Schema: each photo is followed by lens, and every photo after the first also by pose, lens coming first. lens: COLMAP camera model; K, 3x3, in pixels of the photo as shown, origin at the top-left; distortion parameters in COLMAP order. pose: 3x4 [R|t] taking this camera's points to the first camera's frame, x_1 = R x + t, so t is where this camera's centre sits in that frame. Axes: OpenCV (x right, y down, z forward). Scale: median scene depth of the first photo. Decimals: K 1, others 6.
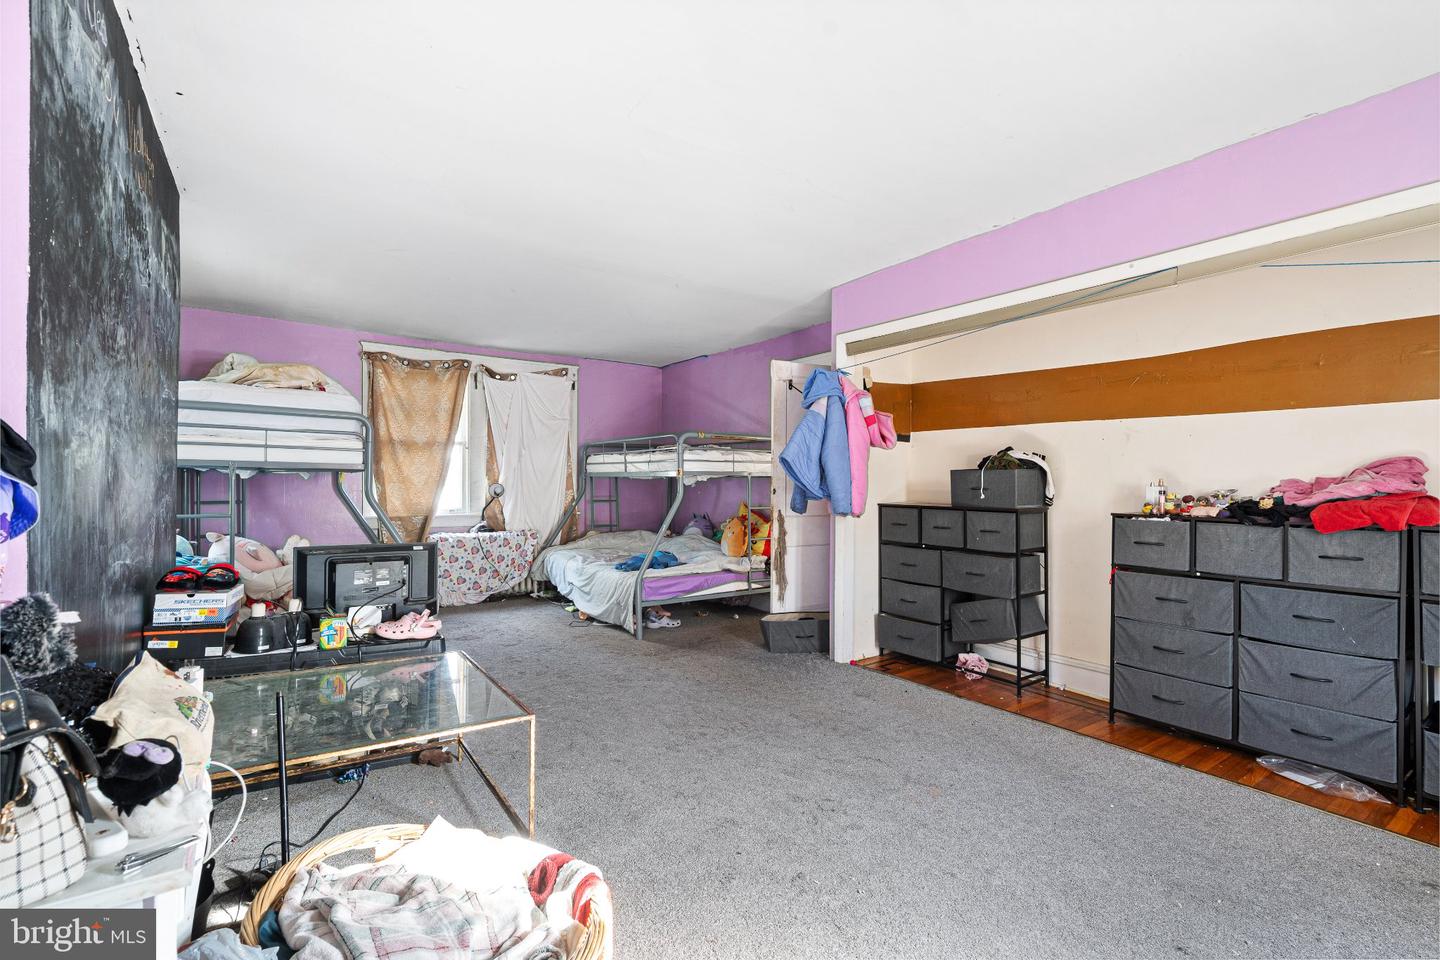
lens RADIAL K [[658.0, 0, 715.4], [0, 658.0, 478.4], [0, 0, 1]] dist [-0.001510, 0.000631]
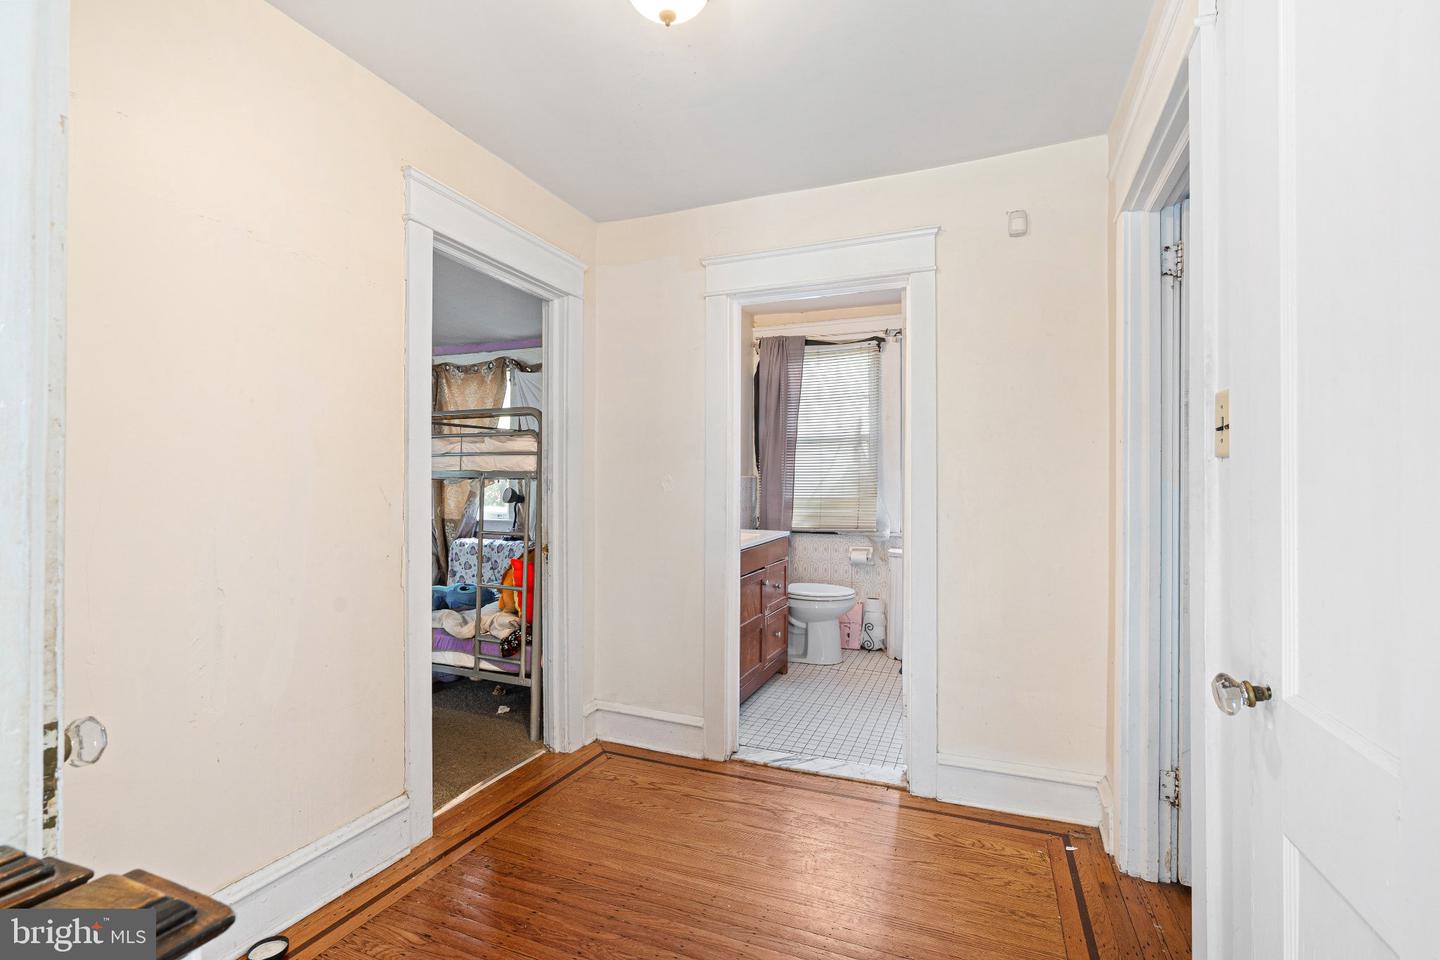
lens RADIAL K [[658.0, 0, 716.0], [0, 658.0, 482.4], [0, 0, 1]] dist [-0.001510, 0.000631]
pose [[0.536977, 0.001024, -0.843596, 0.609027], [-0.005265, 0.999984, -0.002137, 0.000391], [0.843581, 0.005590, 0.536973, 0.786368]]
